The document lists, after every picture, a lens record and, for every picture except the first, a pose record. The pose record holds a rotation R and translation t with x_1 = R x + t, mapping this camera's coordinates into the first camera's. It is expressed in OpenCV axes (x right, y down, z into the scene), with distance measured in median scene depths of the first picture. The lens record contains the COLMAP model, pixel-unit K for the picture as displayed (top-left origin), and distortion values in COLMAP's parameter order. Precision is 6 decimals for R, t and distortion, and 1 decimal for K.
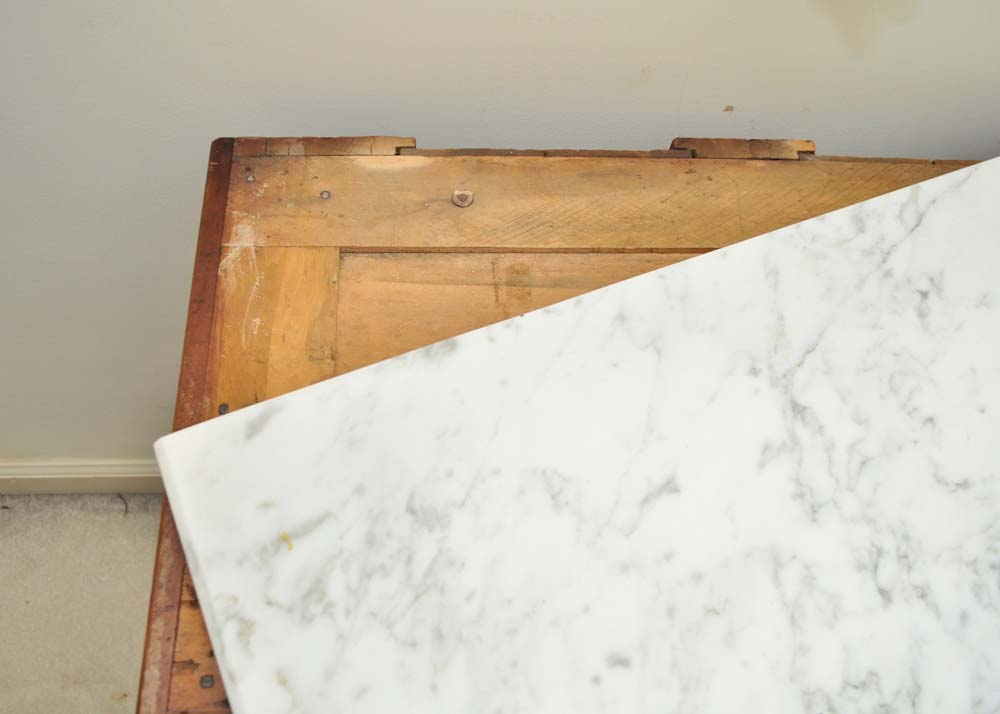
lens RADIAL K [[992.5, 0, 500.0], [0, 992.5, 357.0], [0, 0, 1]] dist [-0.097945, 0.008327]
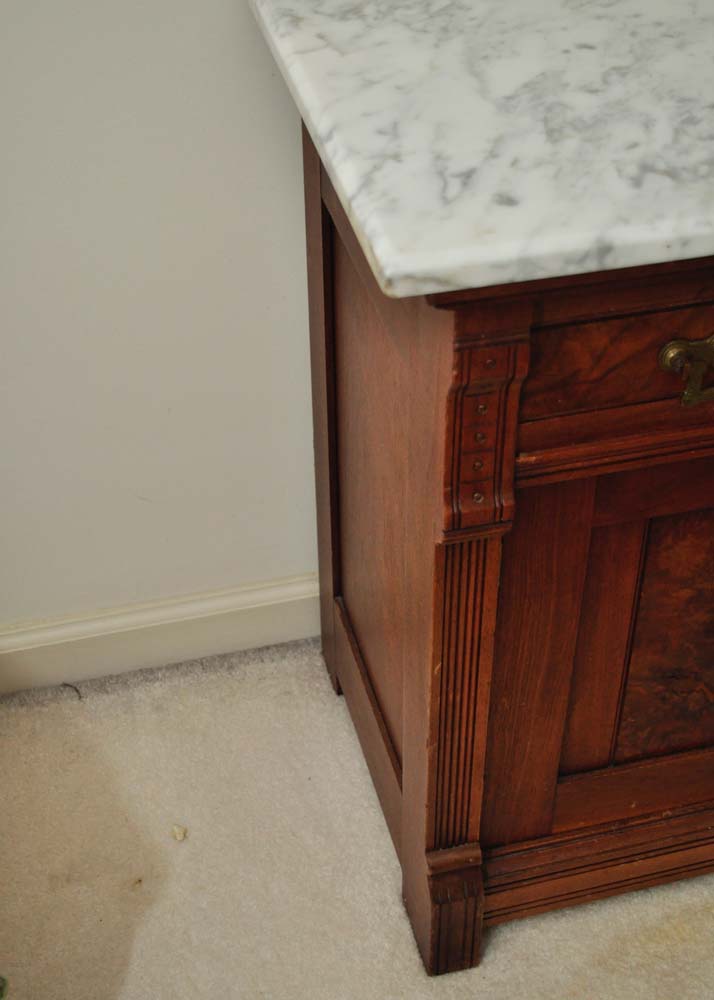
lens RADIAL K [[1408.2, 0, 405.3], [0, 1408.2, 499.7], [0, 0, 1]] dist [0.005686, -0.013475]
pose [[0.986867, 0.063852, -0.148380, 0.191763], [-0.108973, 0.941220, -0.319735, 1.411980], [0.119242, 0.331706, 0.935817, -0.495532]]
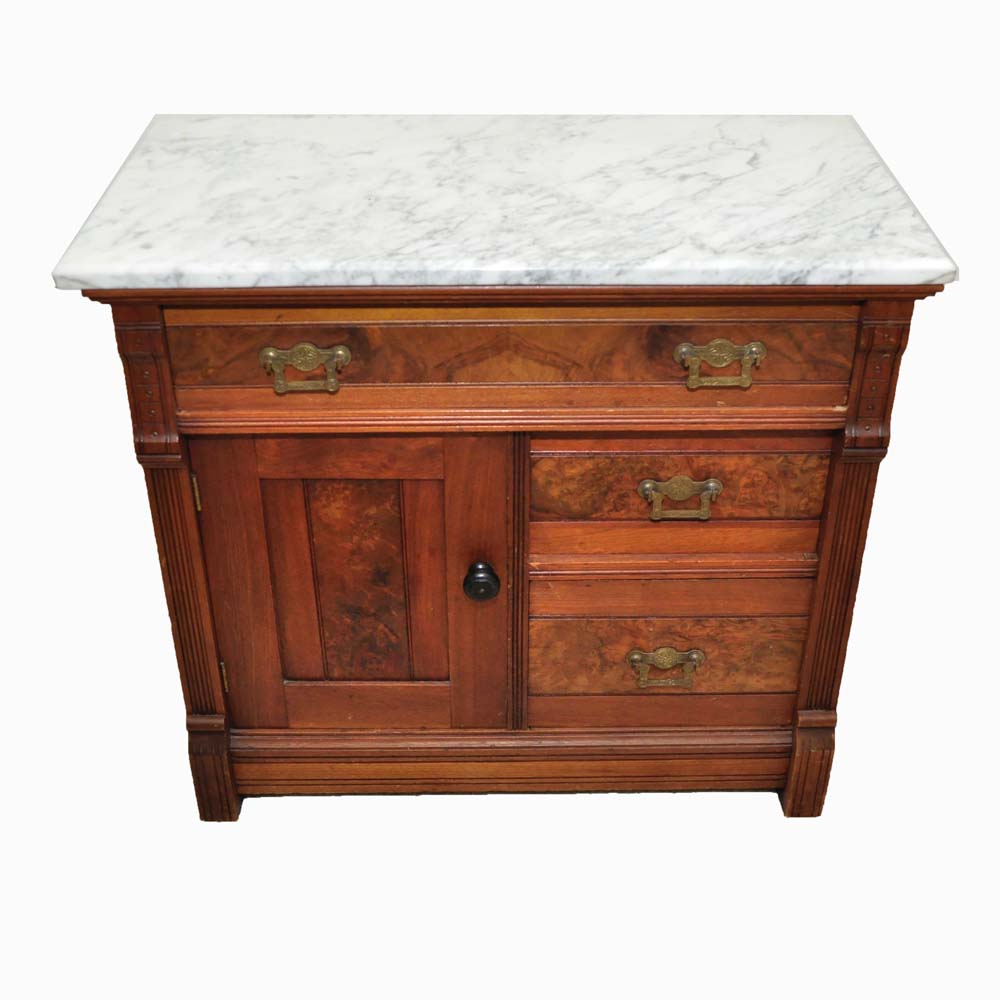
lens RADIAL K [[1385.3, 0, 500.0], [0, 1385.3, 500.0], [0, 0, 1]] dist [-0.076459, -0.006780]
pose [[0.917010, 0.165616, -0.362855, 1.588300], [-0.312784, 0.863091, -0.396534, 1.807108], [0.247505, 0.477121, 0.843265, -0.917175]]
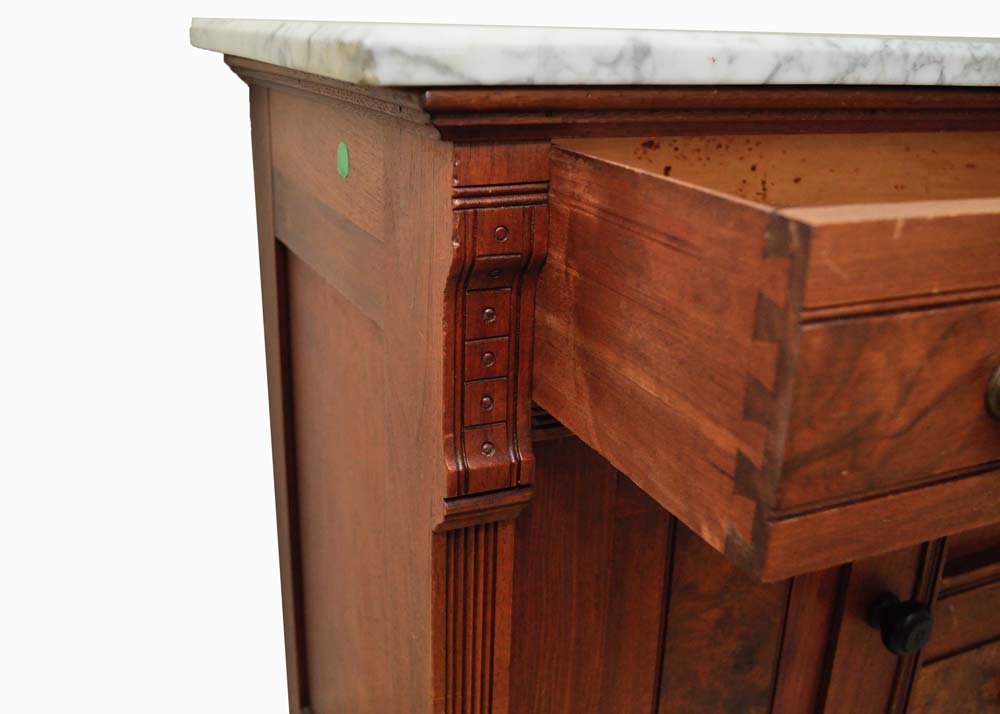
lens RADIAL K [[992.5, 0, 500.0], [0, 992.5, 357.0], [0, 0, 1]] dist [-0.097945, 0.008327]
pose [[0.999375, -0.035108, 0.004129, 0.041986], [0.029568, 0.766186, -0.641938, 1.379836], [0.019373, 0.641659, 0.766746, 0.317222]]
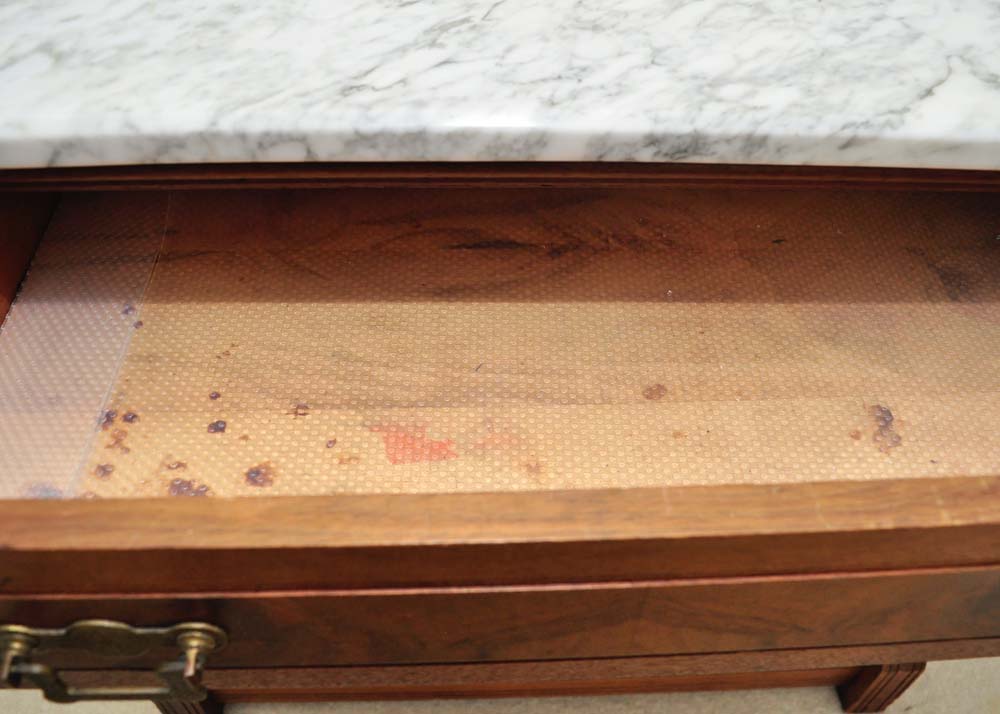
lens RADIAL K [[840.9, 0, 531.8], [0, 840.9, 355.9], [0, 0, 1]] dist [-0.077304, -0.005378]
pose [[0.934956, 0.246325, -0.255308, 0.831516], [-0.295257, 0.939245, -0.175052, 0.820268], [0.196676, 0.239047, 0.950881, 0.306864]]
